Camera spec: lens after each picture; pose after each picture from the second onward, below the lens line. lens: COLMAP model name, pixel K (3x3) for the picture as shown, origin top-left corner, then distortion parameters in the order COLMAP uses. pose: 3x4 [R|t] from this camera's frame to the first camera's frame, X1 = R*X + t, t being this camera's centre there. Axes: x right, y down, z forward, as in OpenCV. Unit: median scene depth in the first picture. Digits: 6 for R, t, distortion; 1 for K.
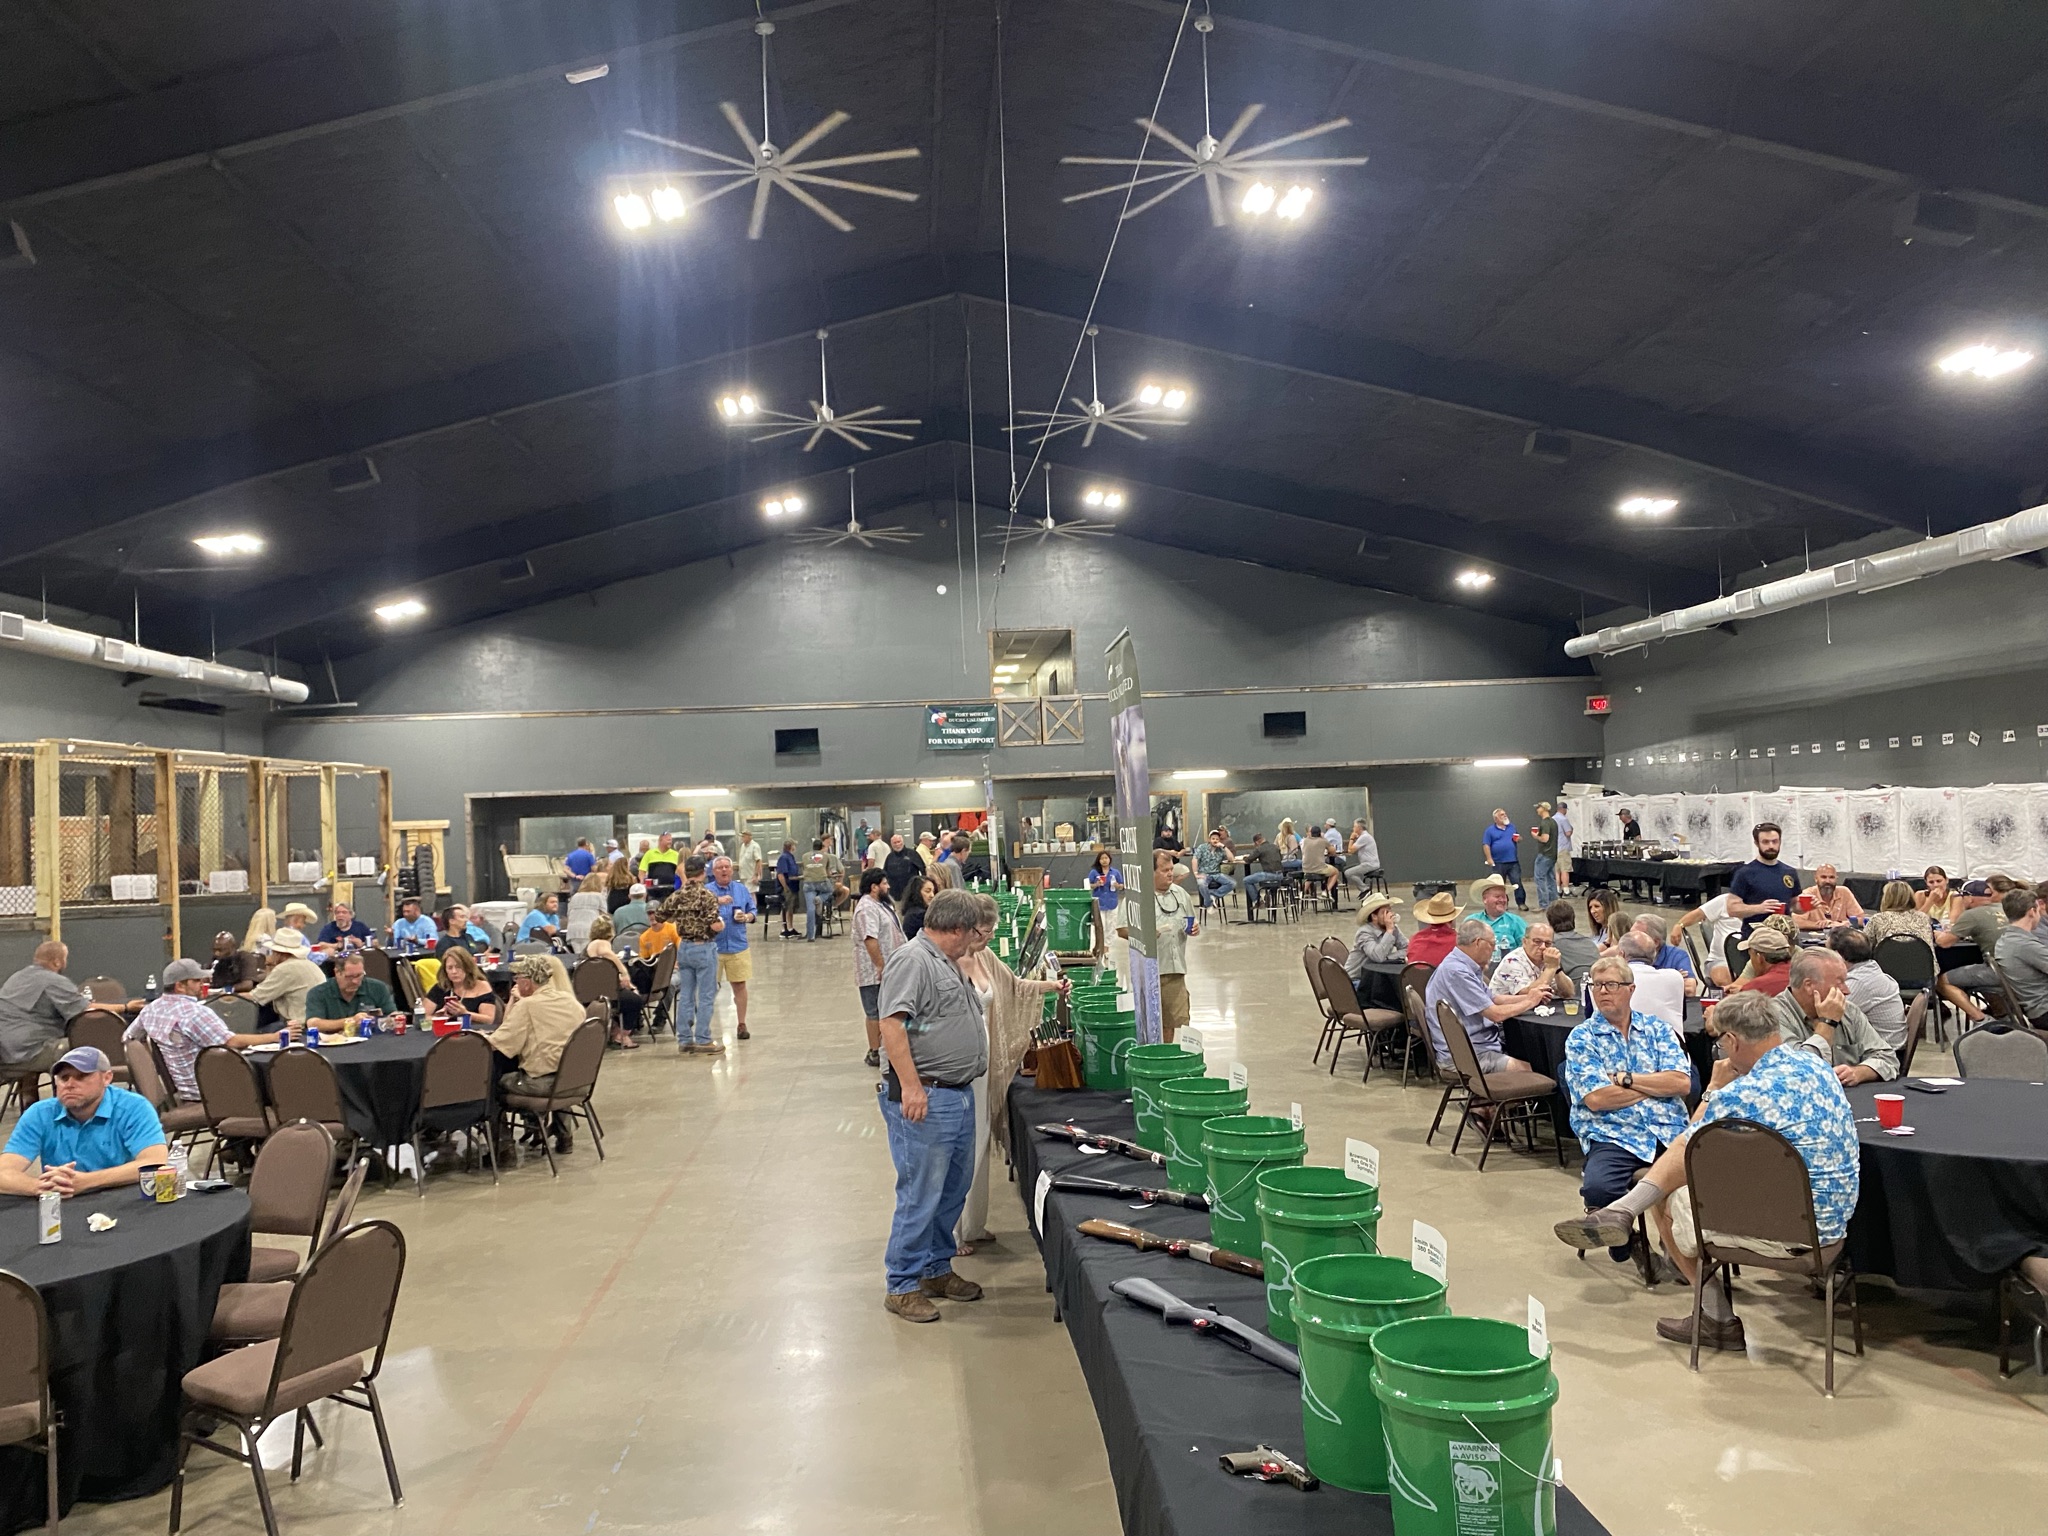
lens RADIAL K [[1556.5, 0, 1010.2], [0, 1556.5, 750.7], [0, 0, 1]] dist [0.046370, -0.049170]
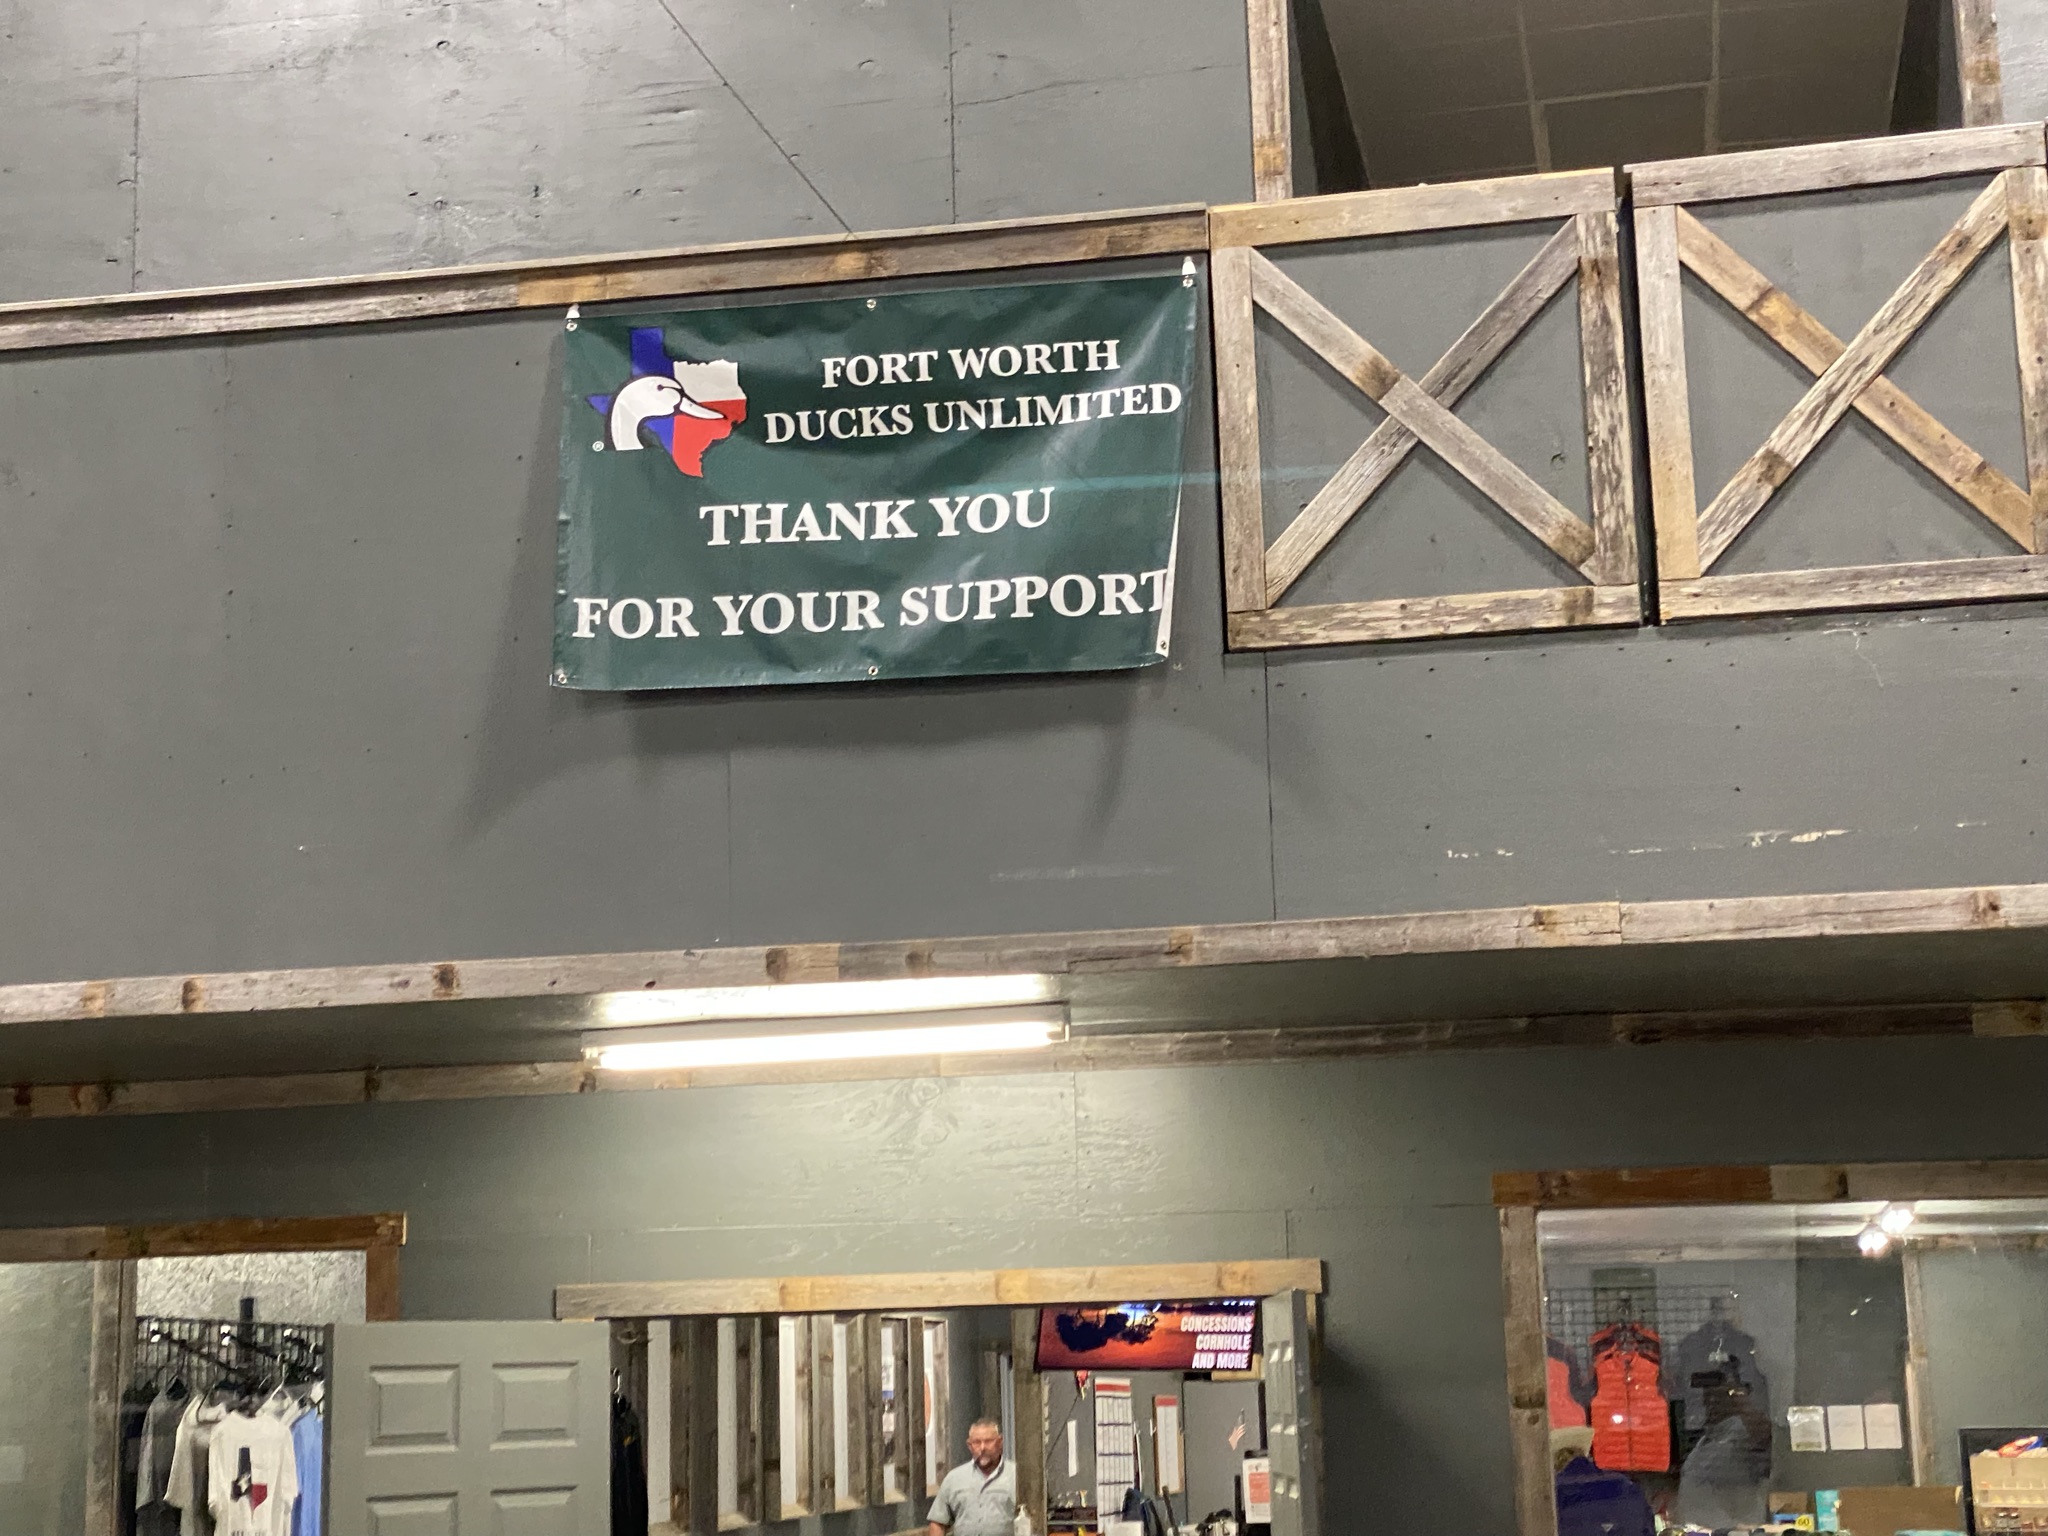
lens RADIAL K [[3460.2, 0, 1028.3], [0, 3460.2, 768.2], [0, 0, 1]] dist [0.124323, 0.000000]
pose [[0.967018, -0.034458, -0.252365, 0.039460], [-0.002238, 0.989619, -0.143702, 0.039437], [0.254697, 0.139527, 0.956902, 0.772363]]
